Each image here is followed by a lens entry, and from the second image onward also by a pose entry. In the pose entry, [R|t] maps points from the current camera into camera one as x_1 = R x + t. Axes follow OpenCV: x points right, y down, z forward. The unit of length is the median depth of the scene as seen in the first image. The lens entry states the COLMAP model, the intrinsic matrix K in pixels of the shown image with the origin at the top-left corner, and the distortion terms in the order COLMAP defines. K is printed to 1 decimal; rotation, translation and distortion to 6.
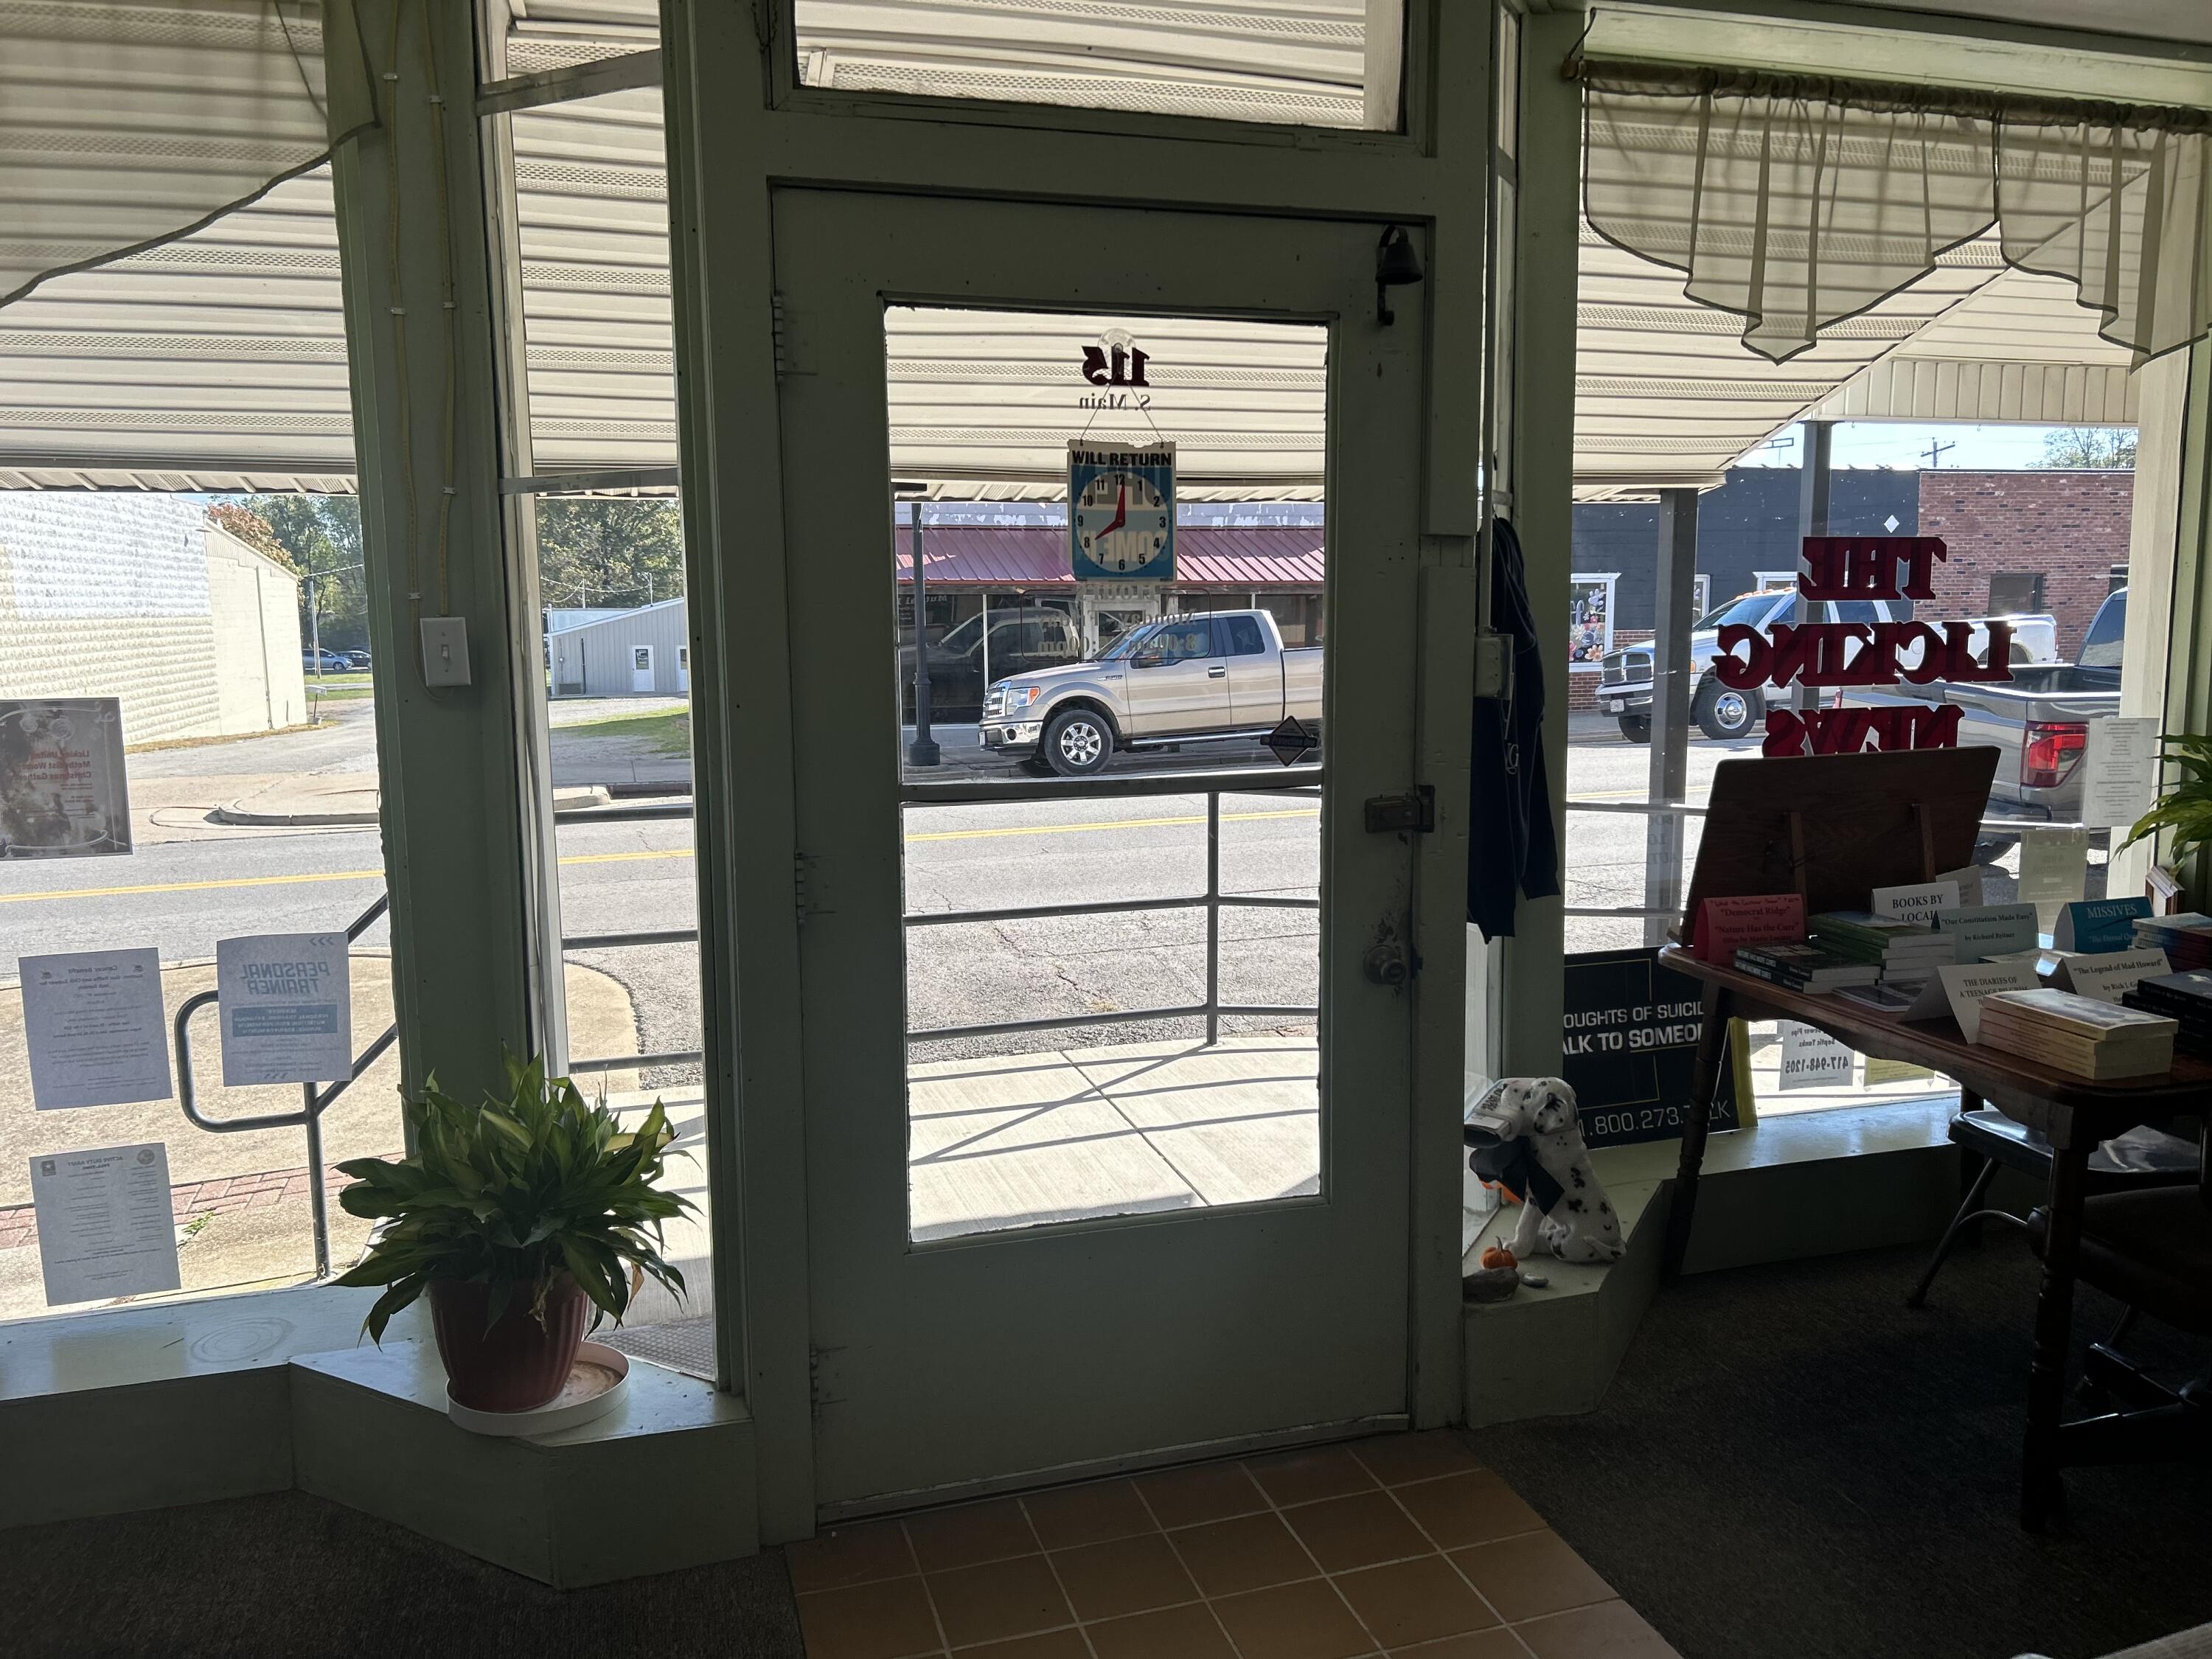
lens RADIAL K [[1668.8, 0, 1097.3], [0, 1668.8, 822.2], [0, 0, 1]] dist [0.044535, -0.041516]
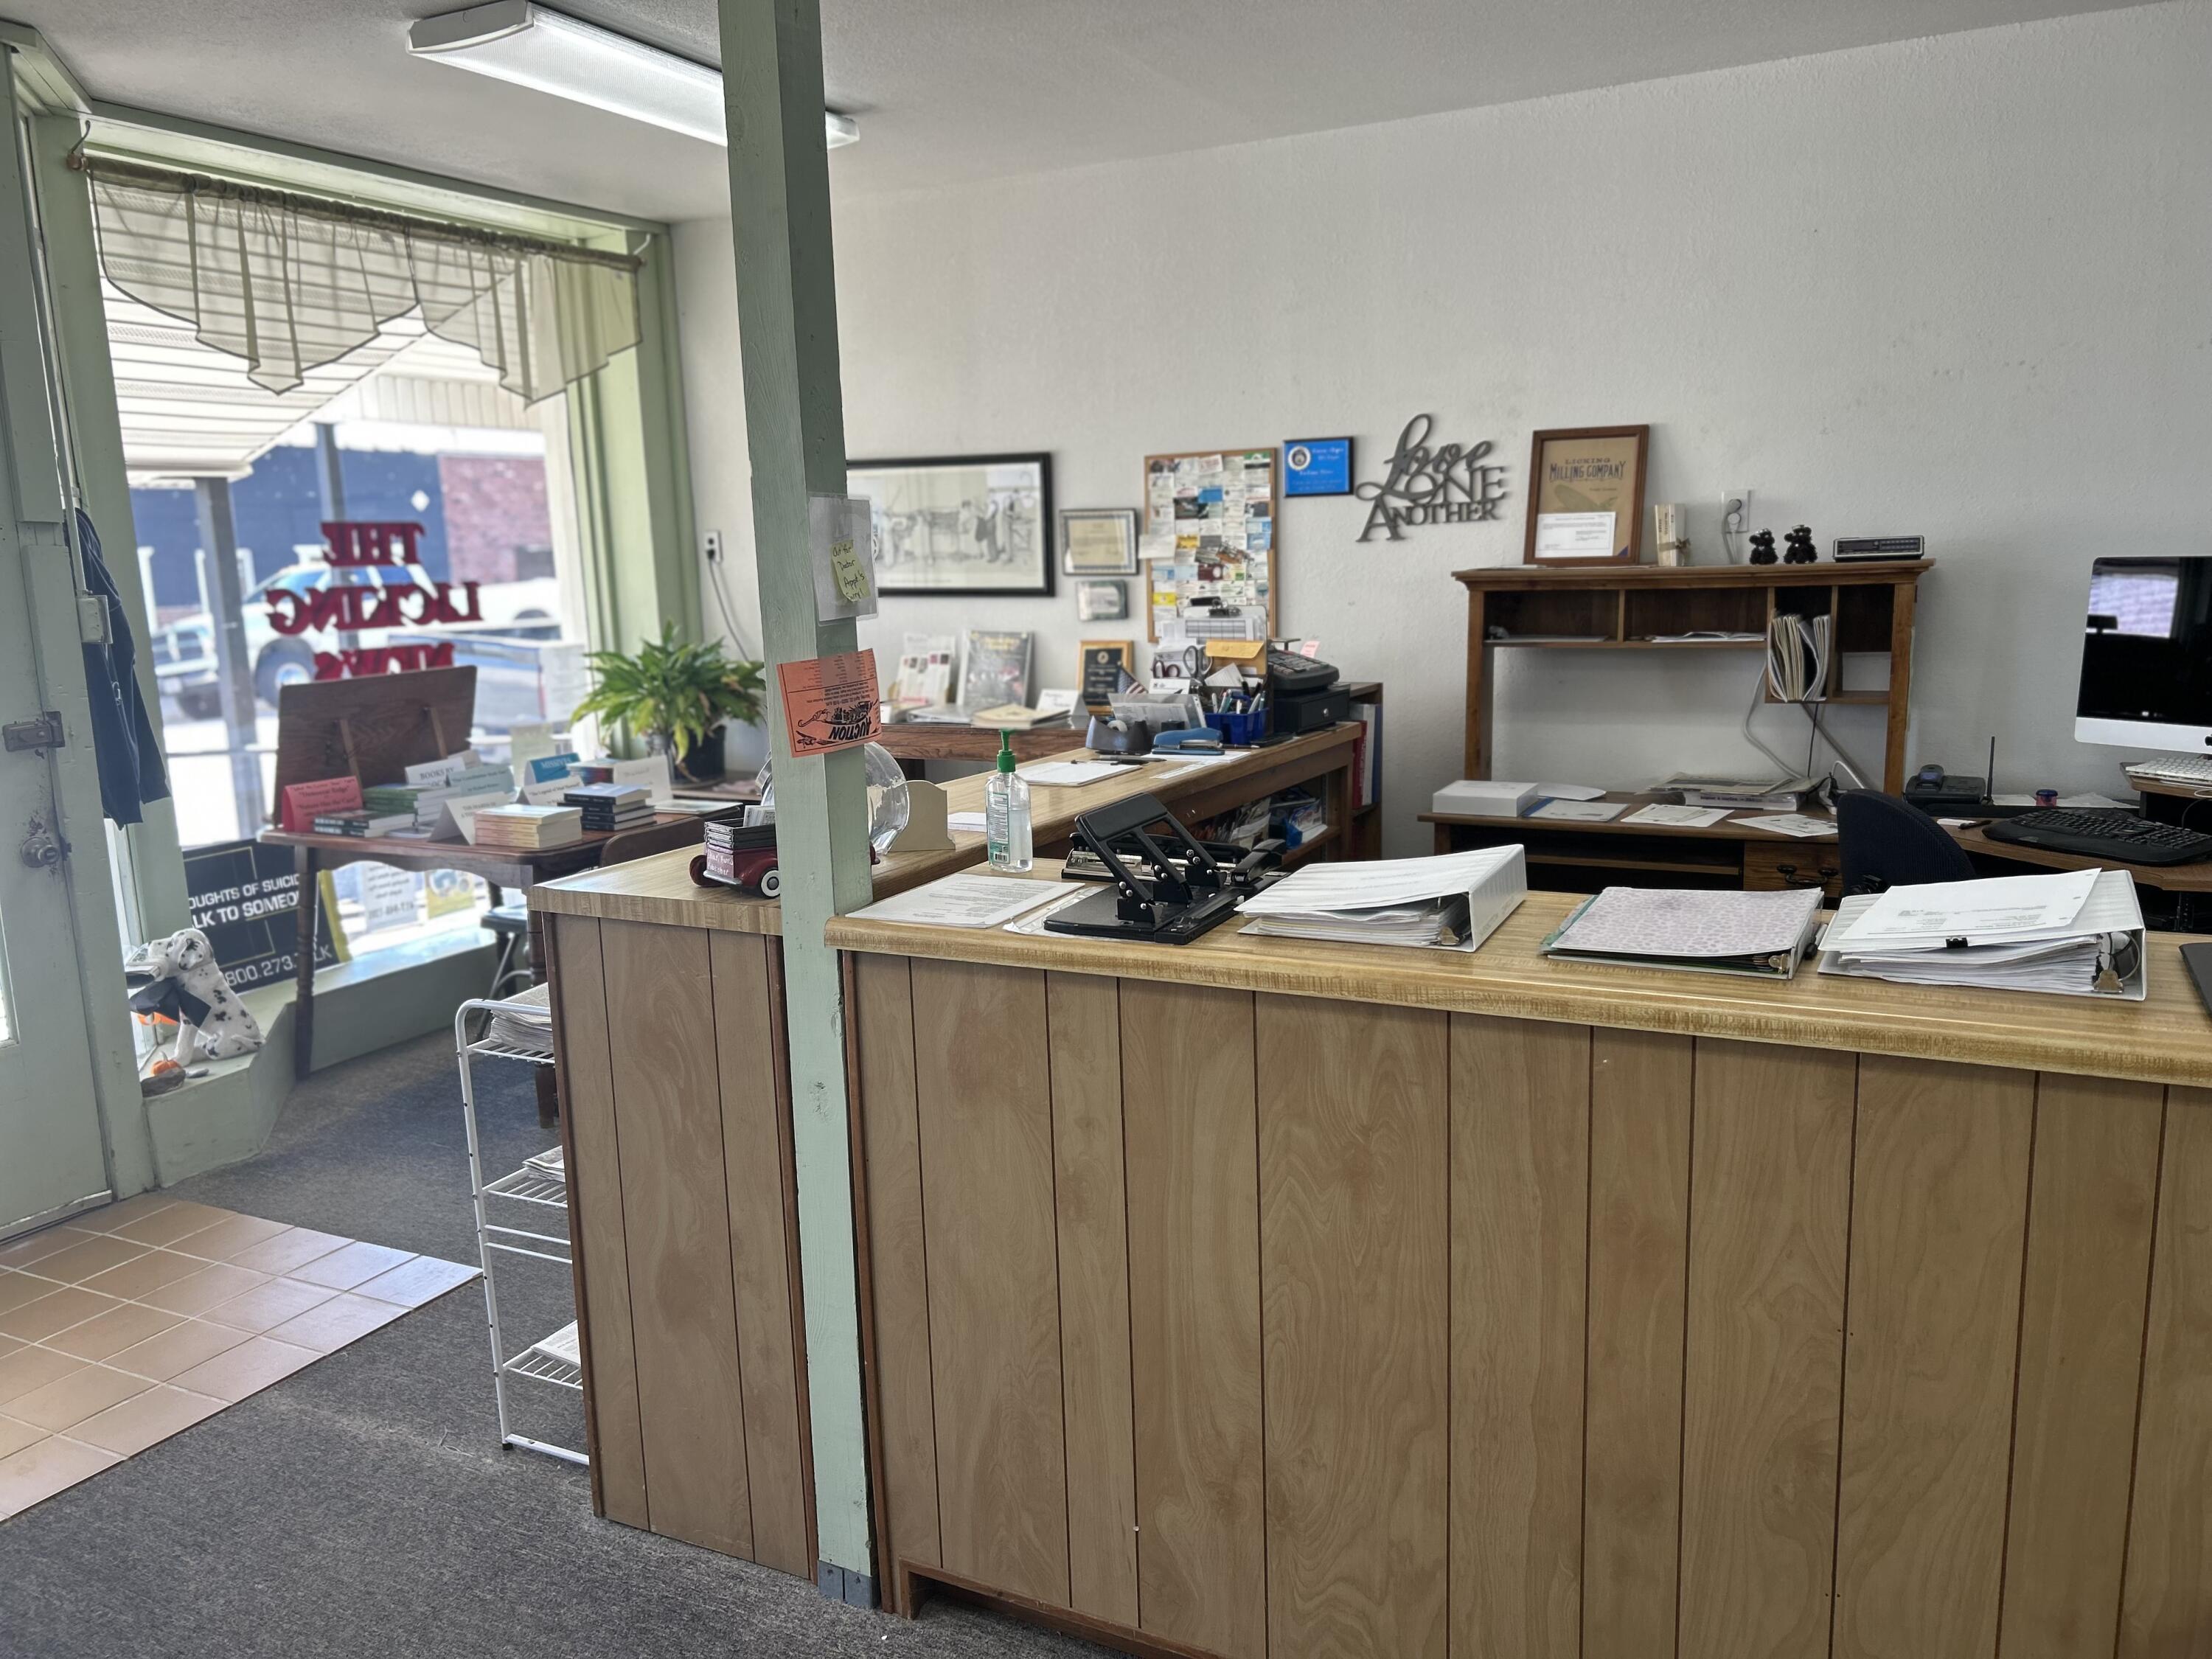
lens RADIAL K [[1668.8, 0, 1095.3], [0, 1668.8, 832.4], [0, 0, 1]] dist [0.044535, -0.041516]
pose [[0.692459, -0.136745, 0.708380, -0.156254], [0.121740, 0.989940, 0.072092, 0.062577], [-0.711112, 0.036317, 0.702140, -0.427740]]
